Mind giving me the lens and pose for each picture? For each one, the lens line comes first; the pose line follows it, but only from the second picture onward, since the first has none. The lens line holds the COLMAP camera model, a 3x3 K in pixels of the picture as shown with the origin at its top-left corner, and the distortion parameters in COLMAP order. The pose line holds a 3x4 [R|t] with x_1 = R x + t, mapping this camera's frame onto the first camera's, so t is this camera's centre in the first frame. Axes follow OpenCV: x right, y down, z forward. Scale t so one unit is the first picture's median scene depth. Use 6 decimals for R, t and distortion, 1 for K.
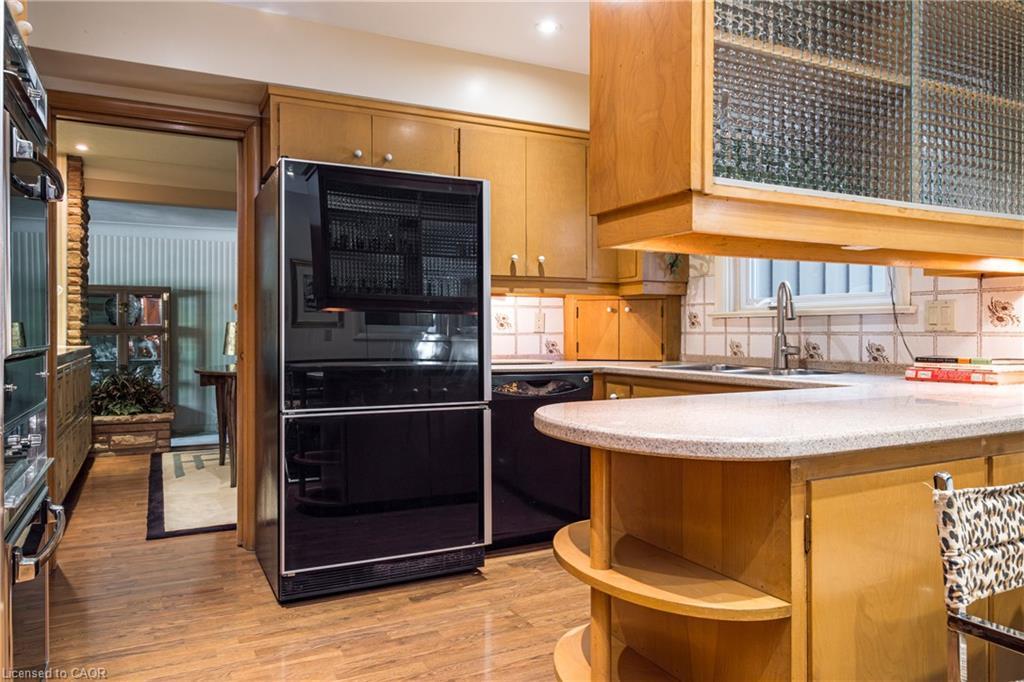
lens RADIAL K [[689.3, 0, 512.0], [0, 689.3, 341.0], [0, 0, 1]] dist [0.010883, 0.003645]
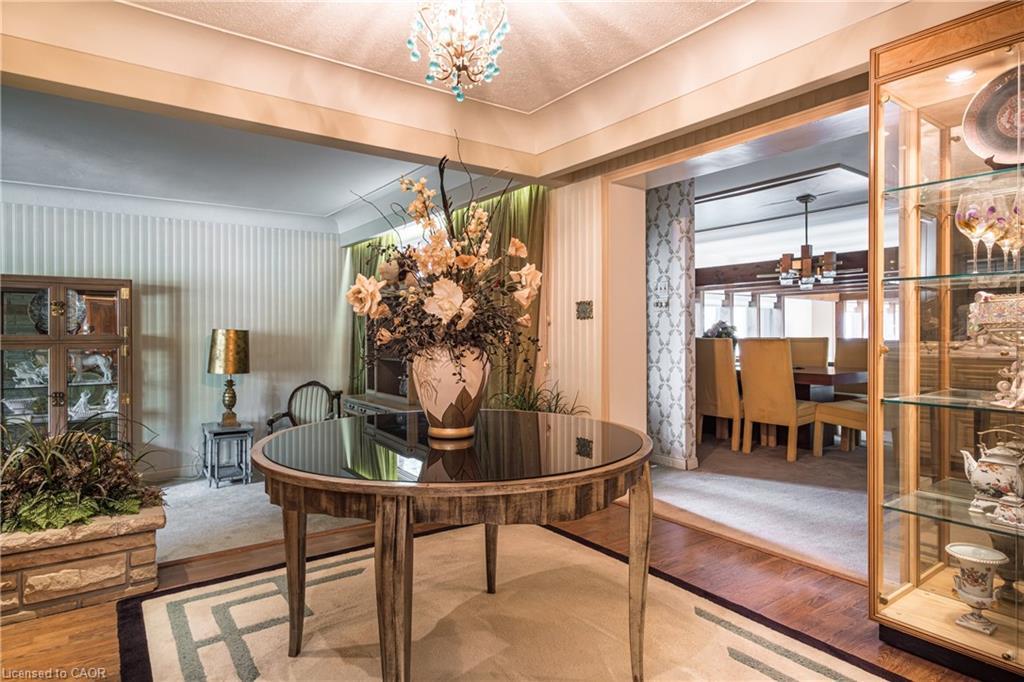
lens RADIAL K [[571.0, 0, 512.0], [0, 571.0, 341.0], [0, 0, 1]] dist [-0.000314, 0.000274]
pose [[0.988036, -0.003852, 0.154178, -0.200734], [0.004097, 0.999991, -0.001268, -0.013232], [-0.154171, 0.001884, 0.988042, 0.364380]]
